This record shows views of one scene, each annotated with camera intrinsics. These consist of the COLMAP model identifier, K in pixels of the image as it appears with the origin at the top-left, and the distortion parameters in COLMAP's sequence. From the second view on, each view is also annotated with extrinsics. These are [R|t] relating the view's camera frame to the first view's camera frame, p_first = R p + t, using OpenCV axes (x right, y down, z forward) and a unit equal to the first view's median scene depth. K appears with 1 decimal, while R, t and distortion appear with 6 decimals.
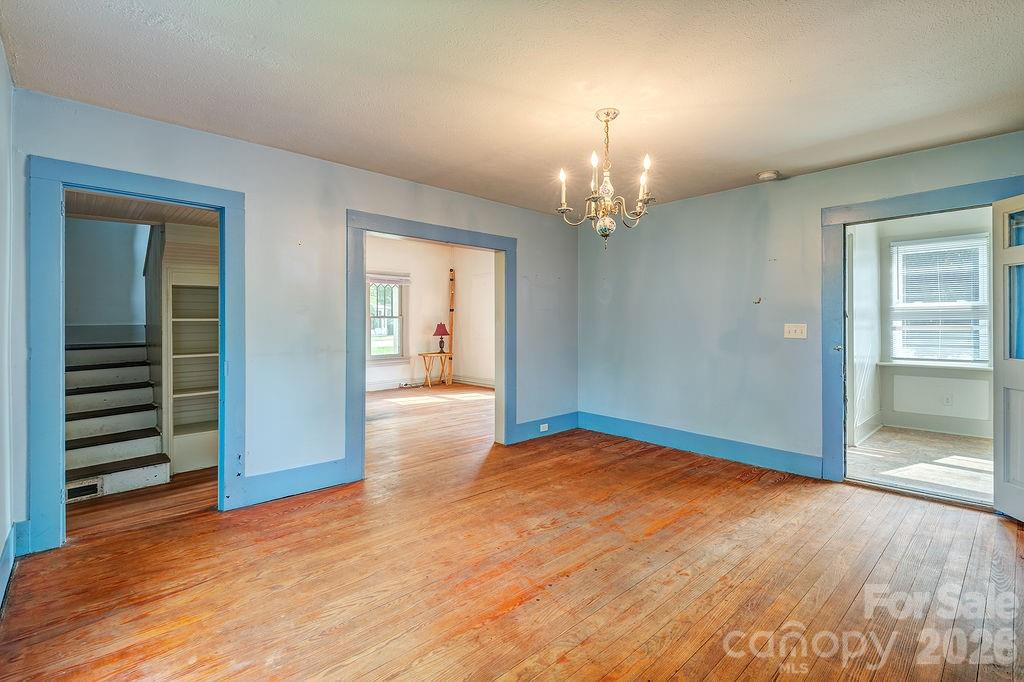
lens RADIAL K [[474.4, 0, 510.9], [0, 474.4, 313.9], [0, 0, 1]] dist [0.027076, -0.000257]
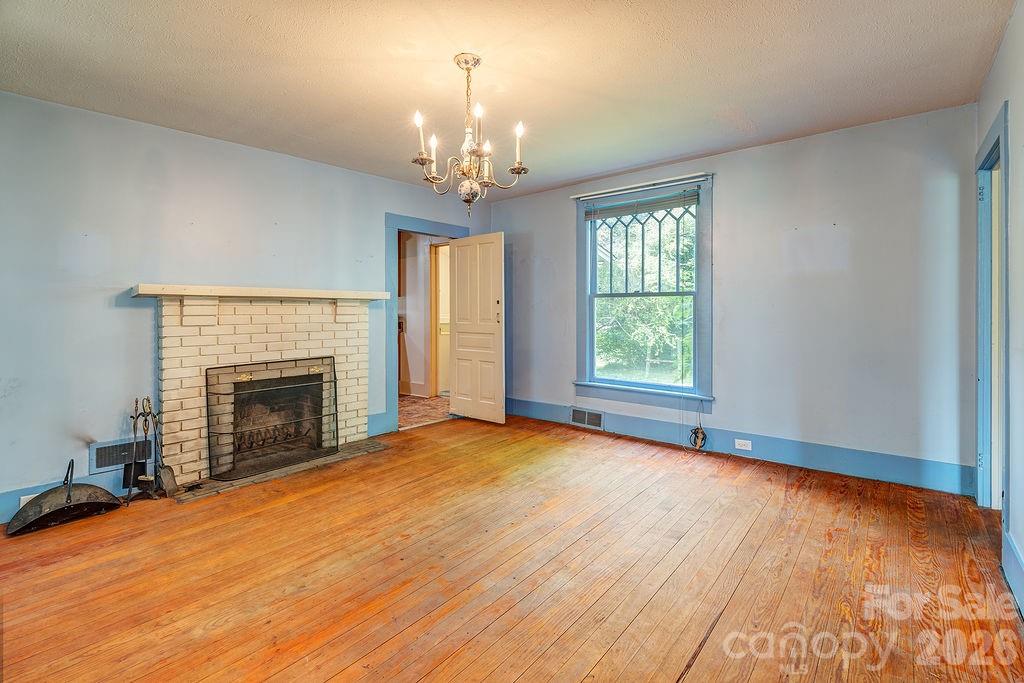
lens RADIAL K [[465.3, 0, 509.9], [0, 465.3, 307.2], [0, 0, 1]] dist [0.015933, -0.000240]
pose [[-0.990917, 0.005544, -0.134359, 0.219897], [0.009433, 0.999554, -0.028326, 0.052941], [0.134142, -0.029336, -0.990528, 1.722126]]
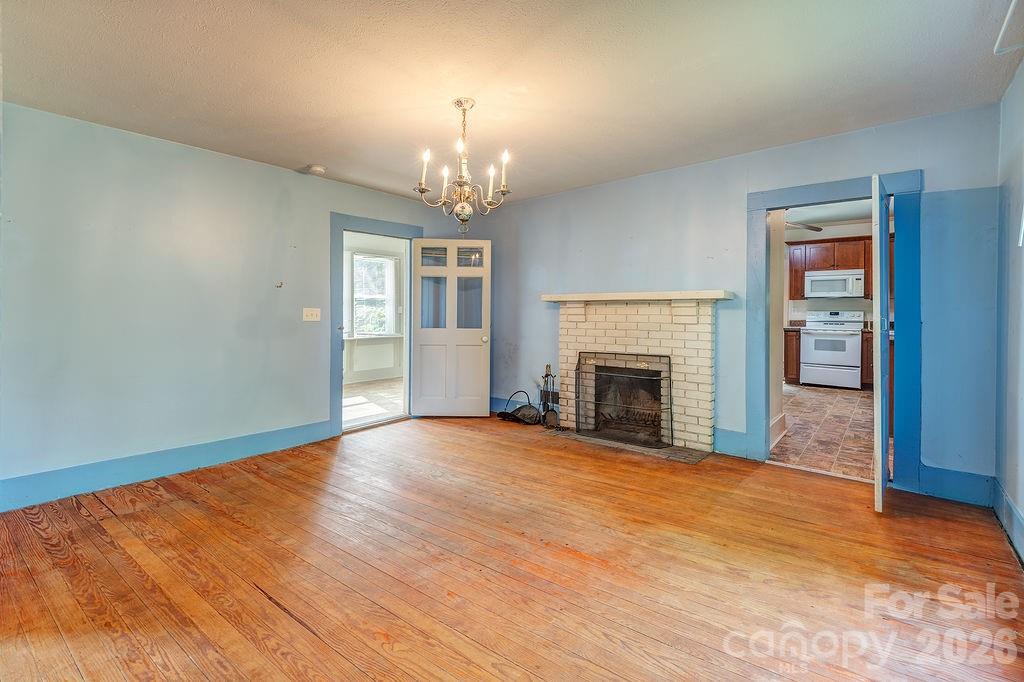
lens RADIAL K [[474.4, 0, 510.9], [0, 474.4, 313.9], [0, 0, 1]] dist [0.027076, -0.000257]
pose [[-0.153009, -0.001477, 0.988224, -0.782746], [-0.018353, 0.999831, -0.001347, 0.037289], [-0.988054, -0.018343, -0.153010, 0.981432]]
